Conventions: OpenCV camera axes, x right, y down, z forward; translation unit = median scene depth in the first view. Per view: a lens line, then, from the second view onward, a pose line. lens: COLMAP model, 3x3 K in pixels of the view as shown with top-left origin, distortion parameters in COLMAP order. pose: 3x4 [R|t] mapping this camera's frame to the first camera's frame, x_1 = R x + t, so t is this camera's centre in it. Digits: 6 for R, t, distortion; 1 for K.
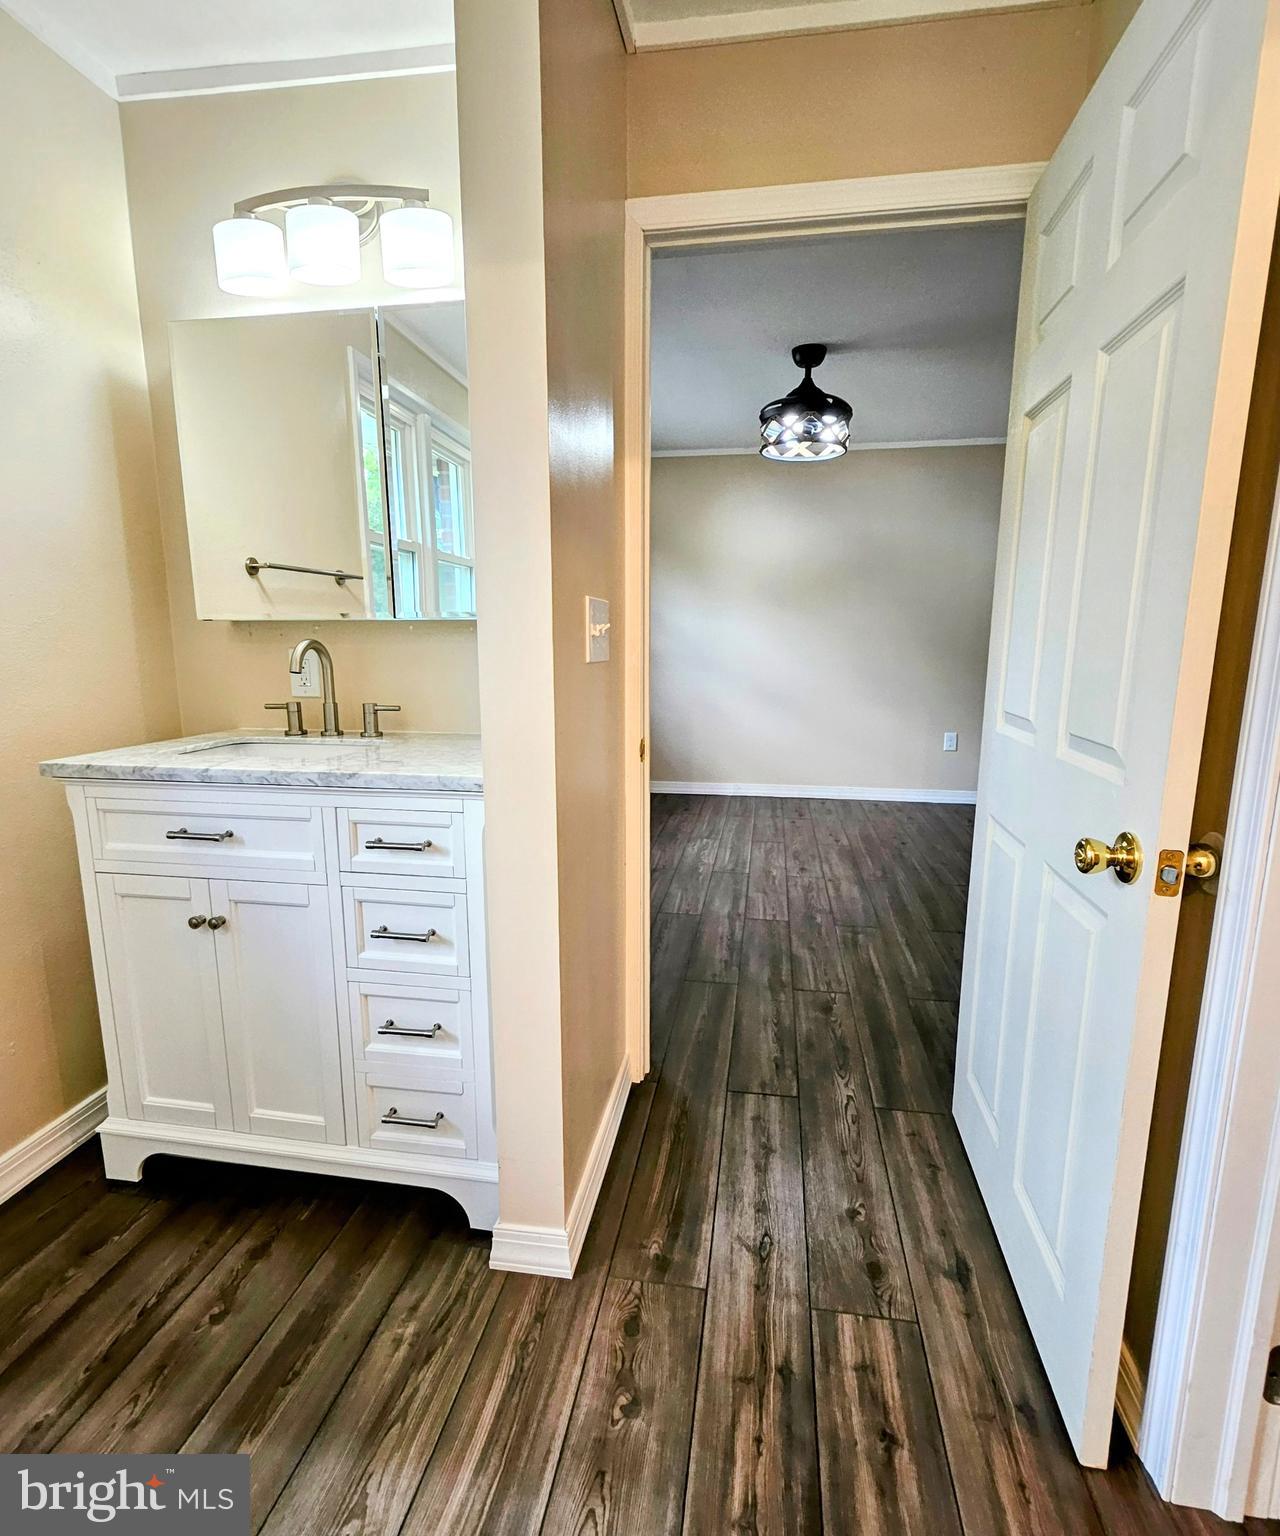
lens RADIAL K [[753.0, 0, 640.0], [0, 753.0, 768.0], [0, 0, 1]] dist [-0.001534, 0.000501]
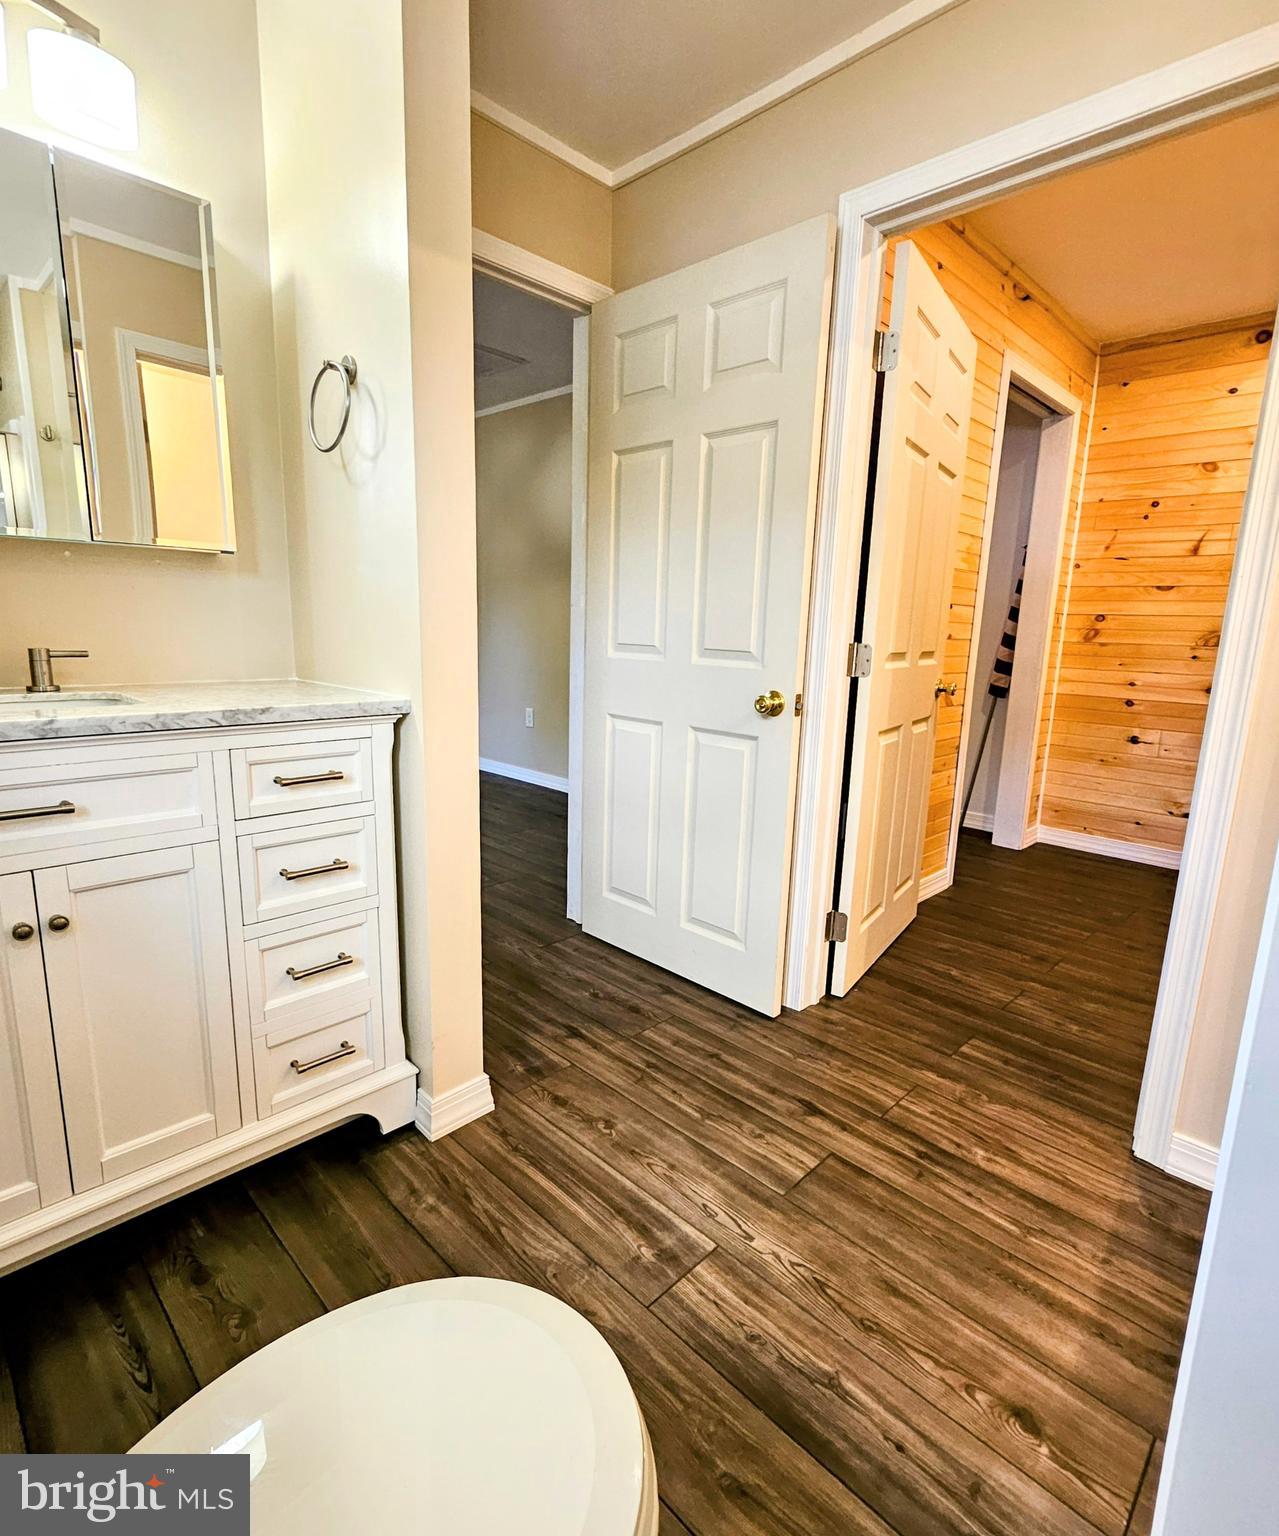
lens RADIAL K [[773.2, 0, 639.5], [0, 773.2, 768.0], [0, 0, 1]] dist [-0.000152, -0.000634]
pose [[0.578086, -0.136441, 0.804488, -0.895376], [0.109494, 0.989975, 0.089220, 0.046271], [-0.808596, 0.036510, 0.587230, 0.055299]]
